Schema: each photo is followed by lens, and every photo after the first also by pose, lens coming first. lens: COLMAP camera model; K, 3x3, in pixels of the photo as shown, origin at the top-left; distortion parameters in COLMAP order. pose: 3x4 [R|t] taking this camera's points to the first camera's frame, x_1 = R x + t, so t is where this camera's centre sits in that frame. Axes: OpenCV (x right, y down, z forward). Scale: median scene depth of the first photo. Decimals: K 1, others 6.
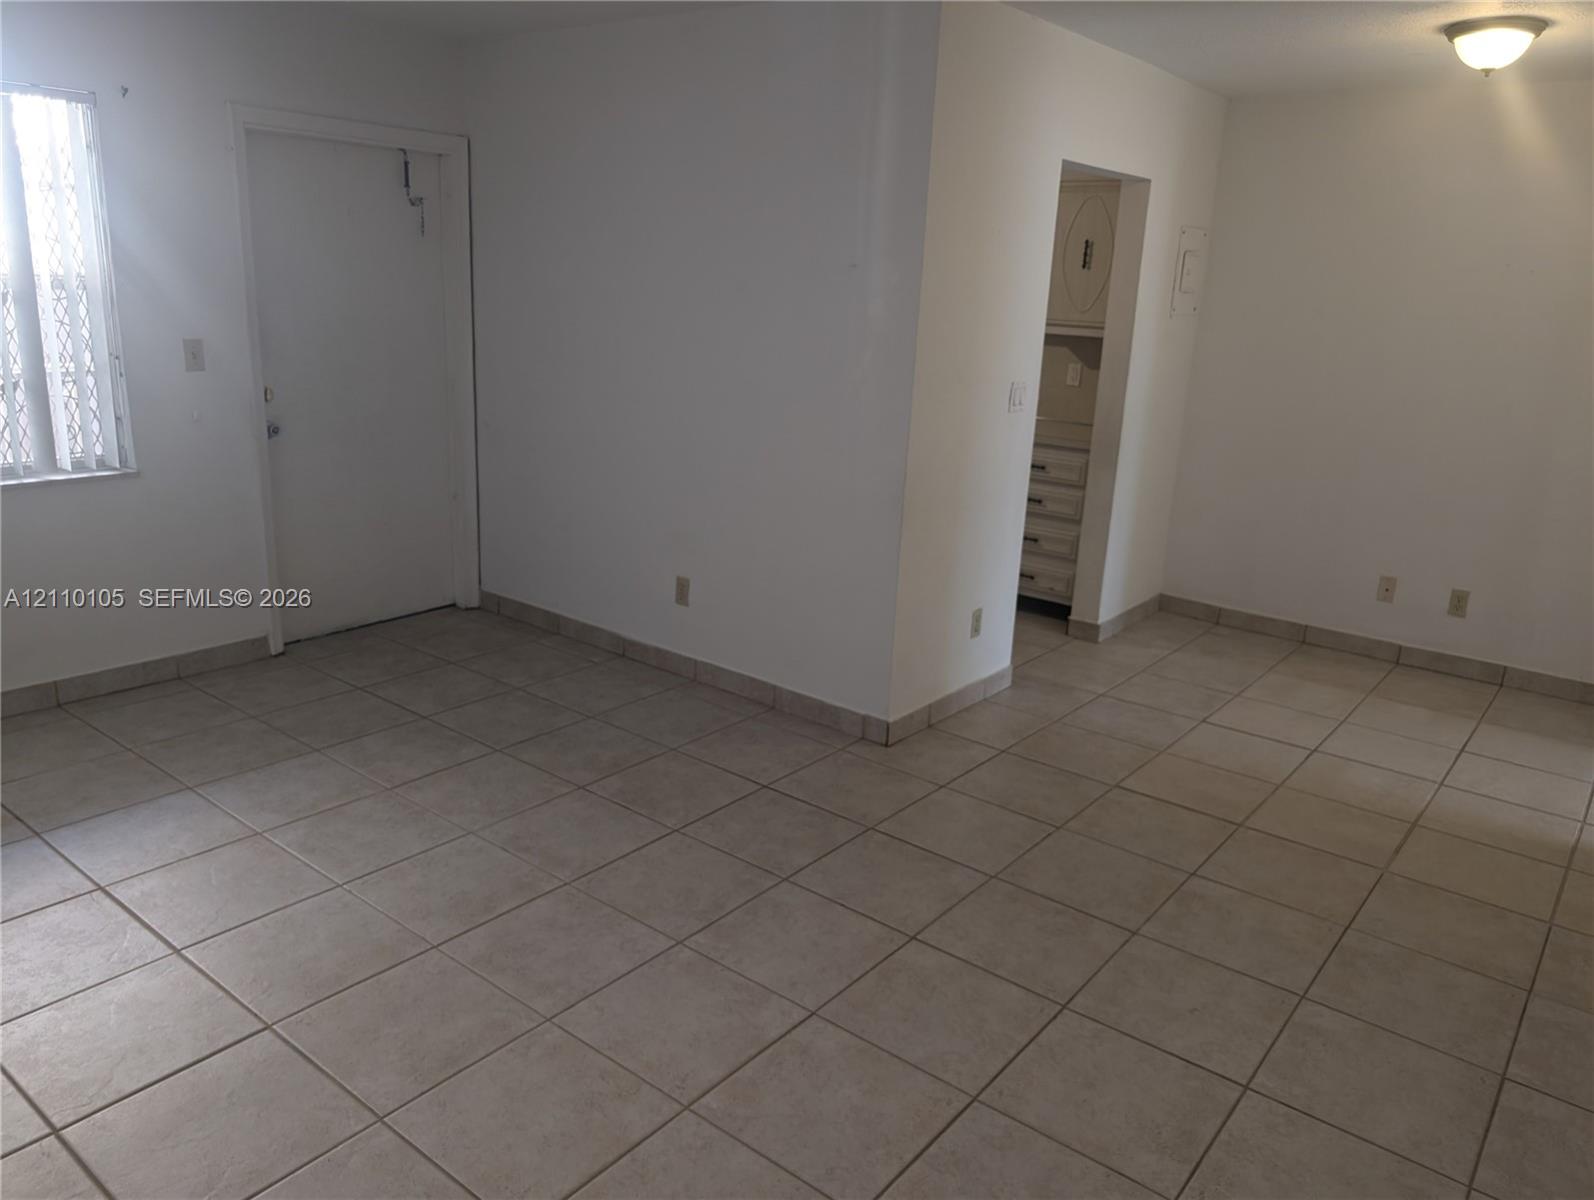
lens RADIAL K [[1187.6, 0, 799.6], [0, 1187.6, 571.9], [0, 0, 1]] dist [0.002300, 0.003070]
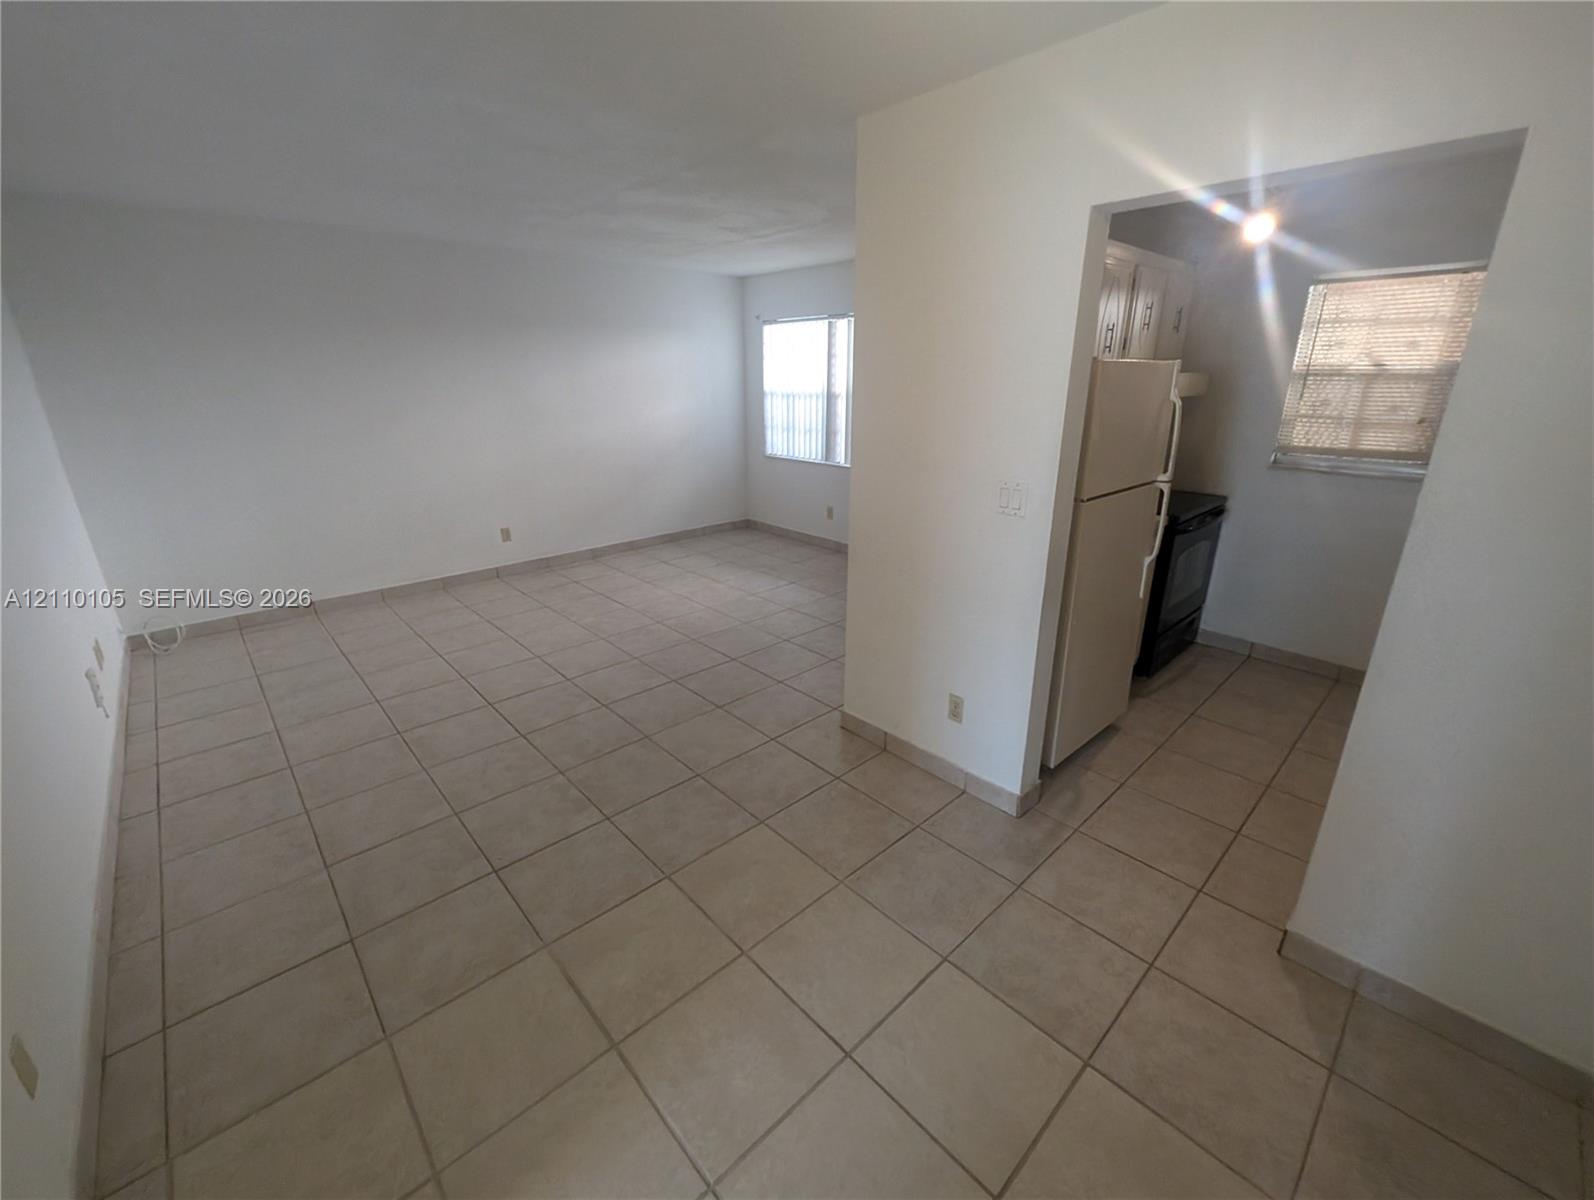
lens RADIAL K [[645.2, 0, 797.0], [0, 645.2, 600.0], [0, 0, 1]] dist [-0.000091, -0.000045]
pose [[-0.154442, 0.280954, -0.947213, 0.899261], [-0.252179, 0.915751, 0.312739, -0.248364], [0.955277, 0.287167, -0.070579, 1.157363]]
